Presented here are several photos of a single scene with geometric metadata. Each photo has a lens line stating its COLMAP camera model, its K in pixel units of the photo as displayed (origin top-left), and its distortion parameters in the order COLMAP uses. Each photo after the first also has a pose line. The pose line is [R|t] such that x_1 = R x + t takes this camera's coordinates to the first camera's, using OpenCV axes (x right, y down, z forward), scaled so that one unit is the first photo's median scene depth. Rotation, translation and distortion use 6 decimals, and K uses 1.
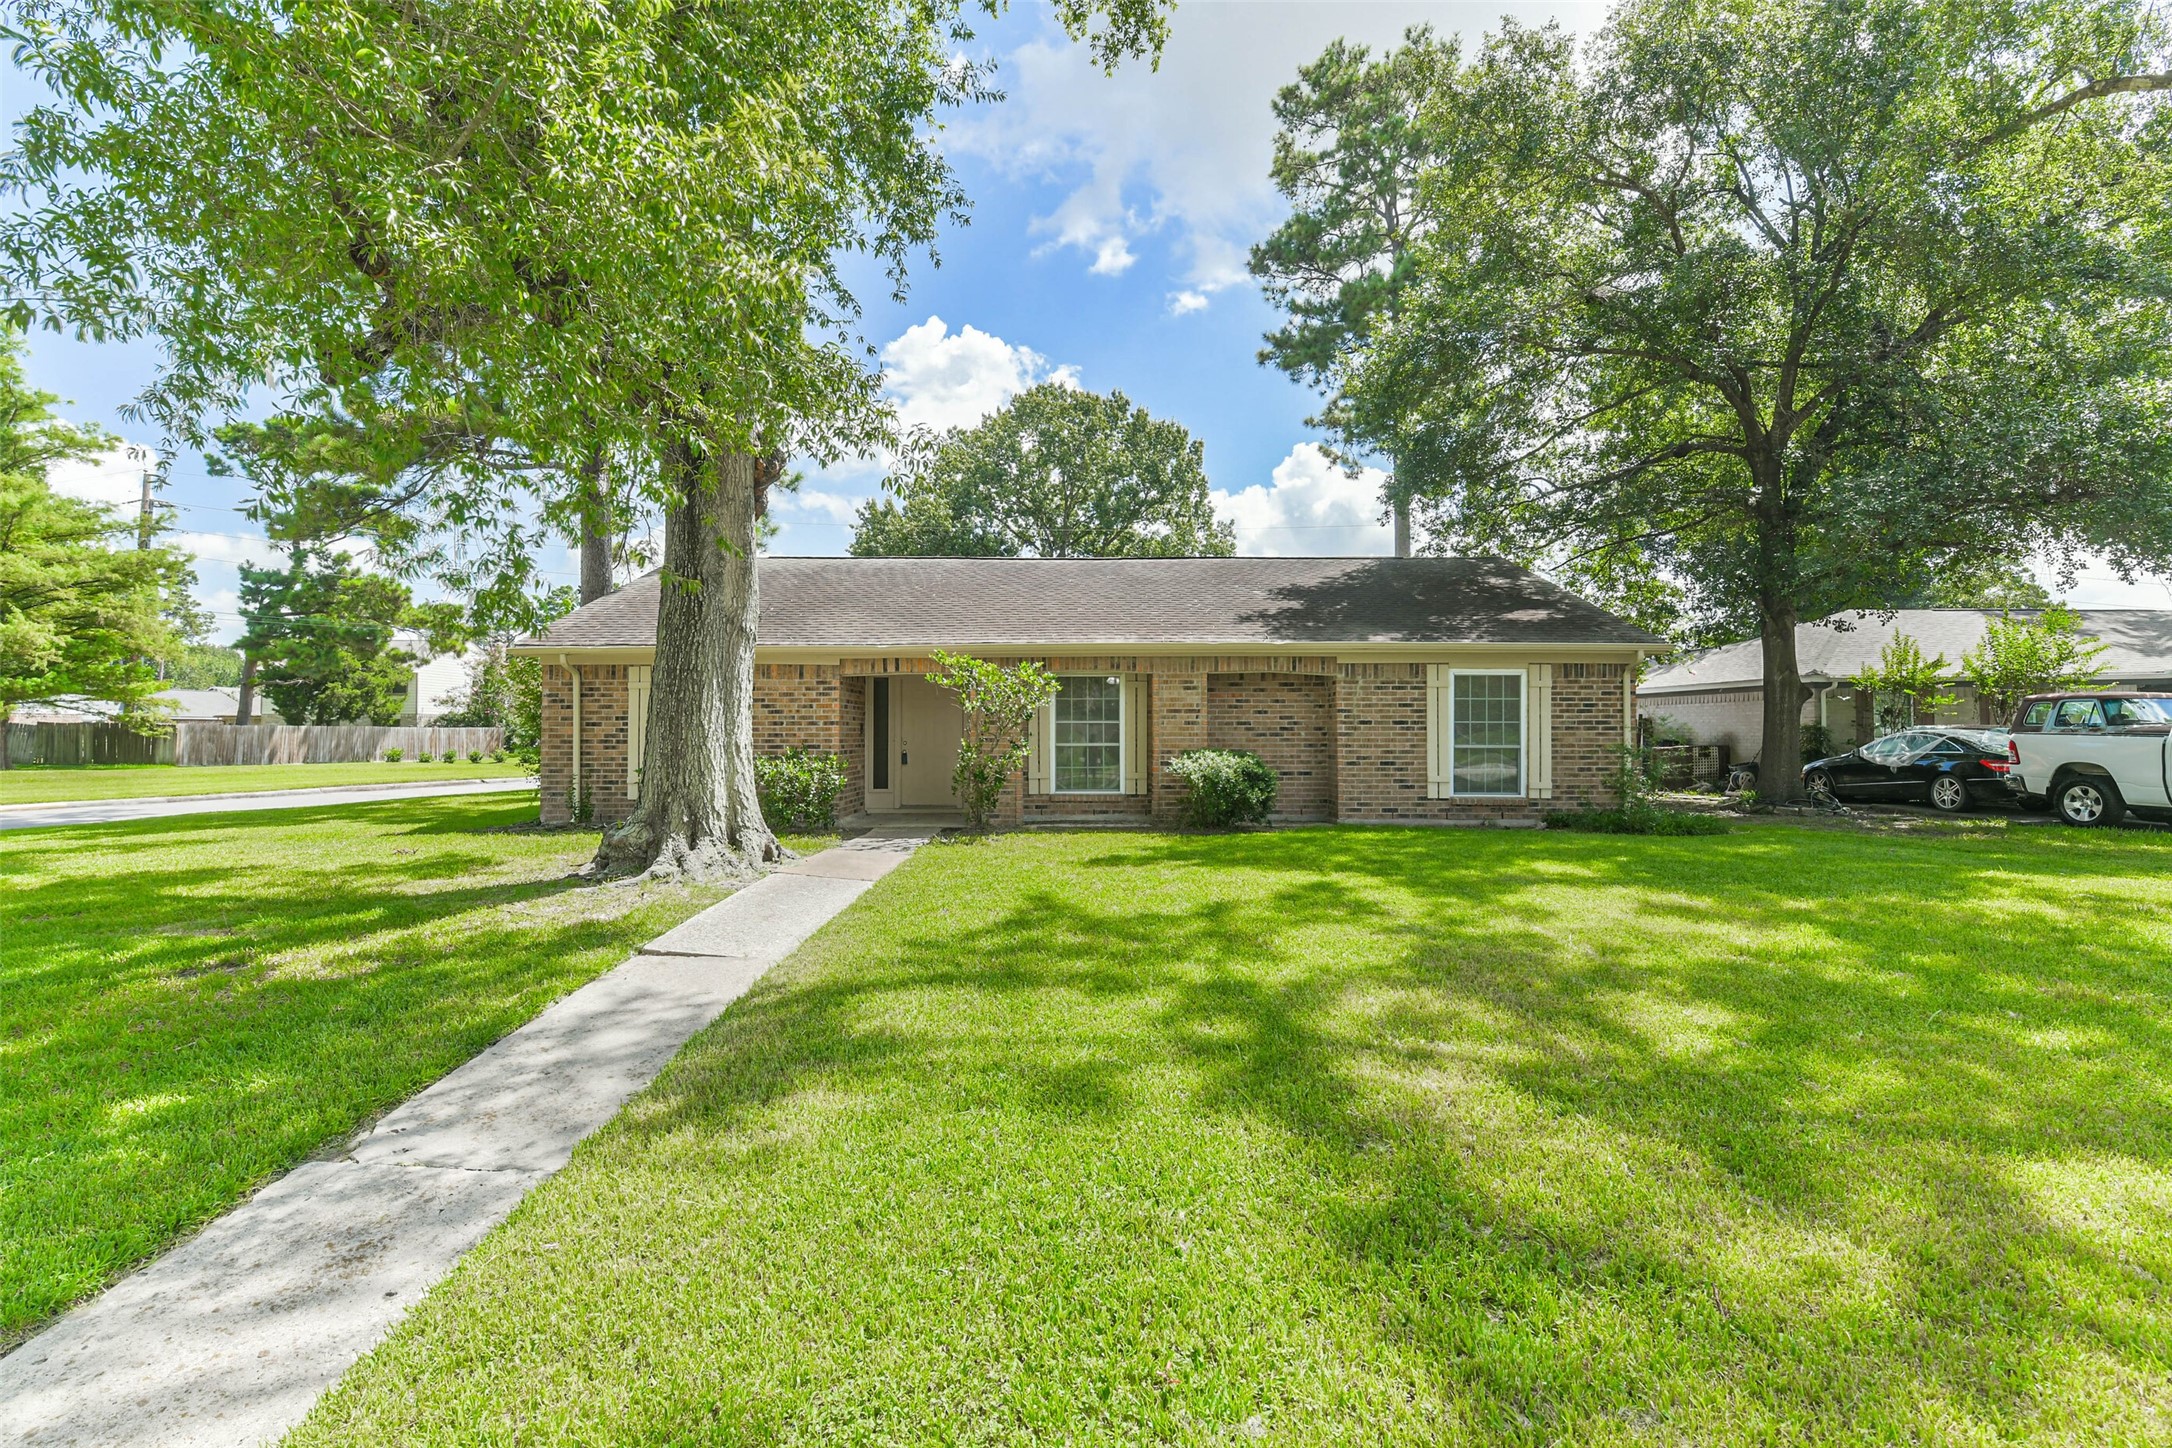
lens RADIAL K [[942.8, 0, 1086.5], [0, 942.8, 735.6], [0, 0, 1]] dist [0.047140, -0.008440]
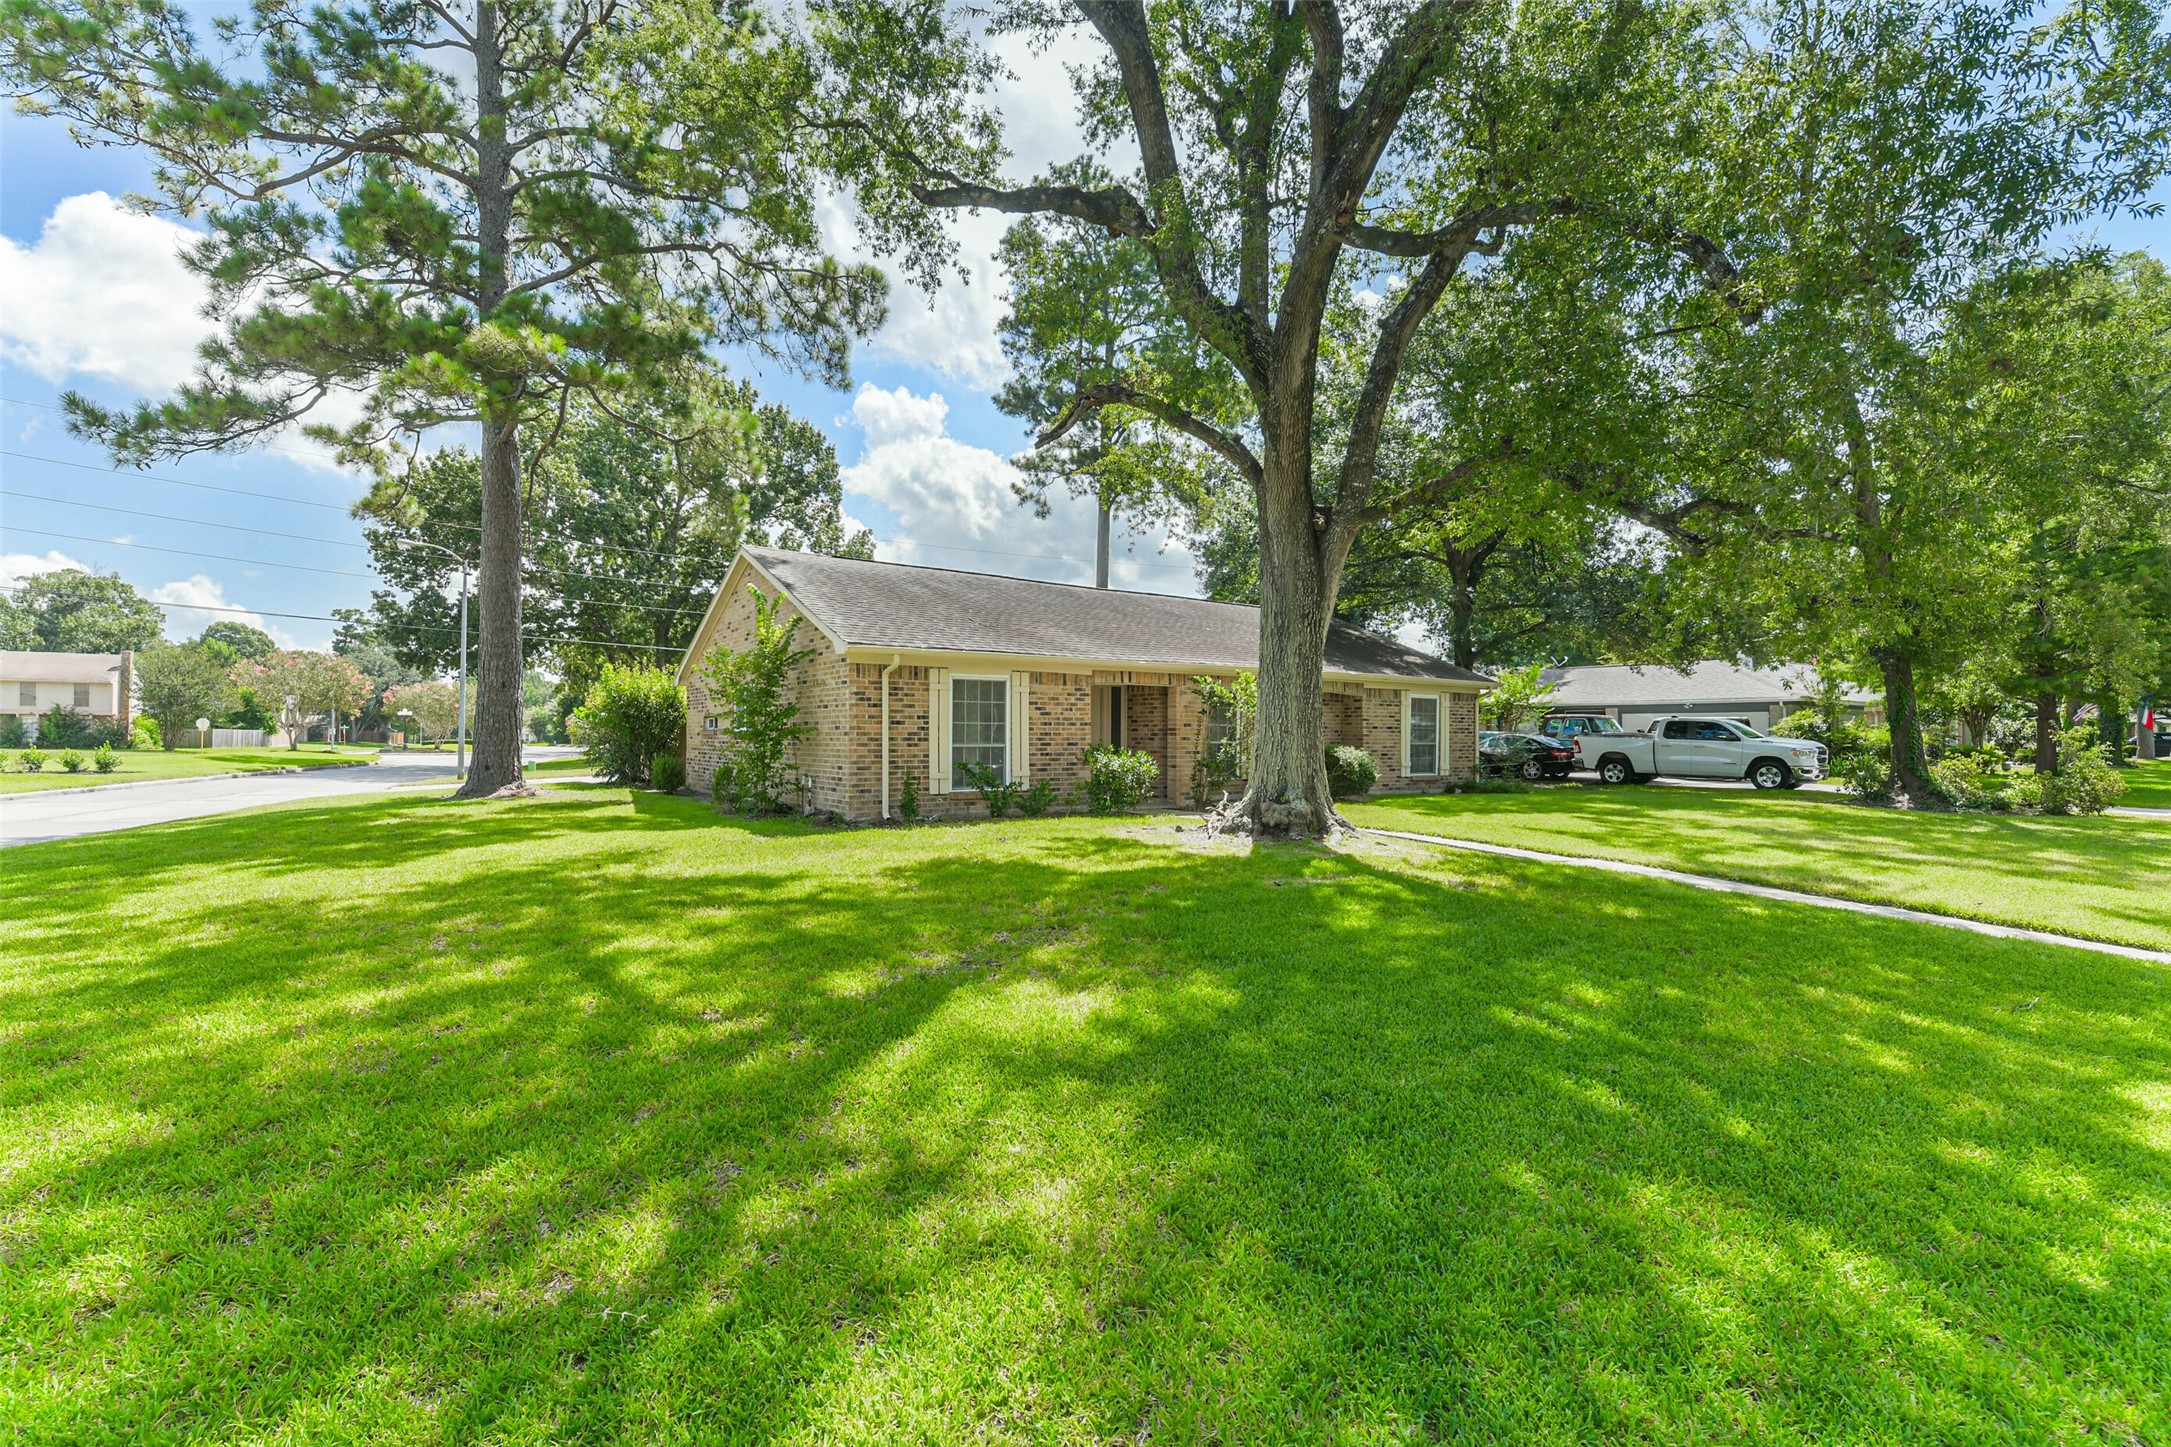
lens RADIAL K [[942.3, 0, 1086.5], [0, 942.3, 723.7], [0, 0, 1]] dist [0.047140, -0.008440]
pose [[0.824979, 0.013127, 0.565011, -0.938507], [-0.005803, 0.999874, -0.014757, 0.004897], [-0.565134, 0.008895, 0.824951, 0.014606]]
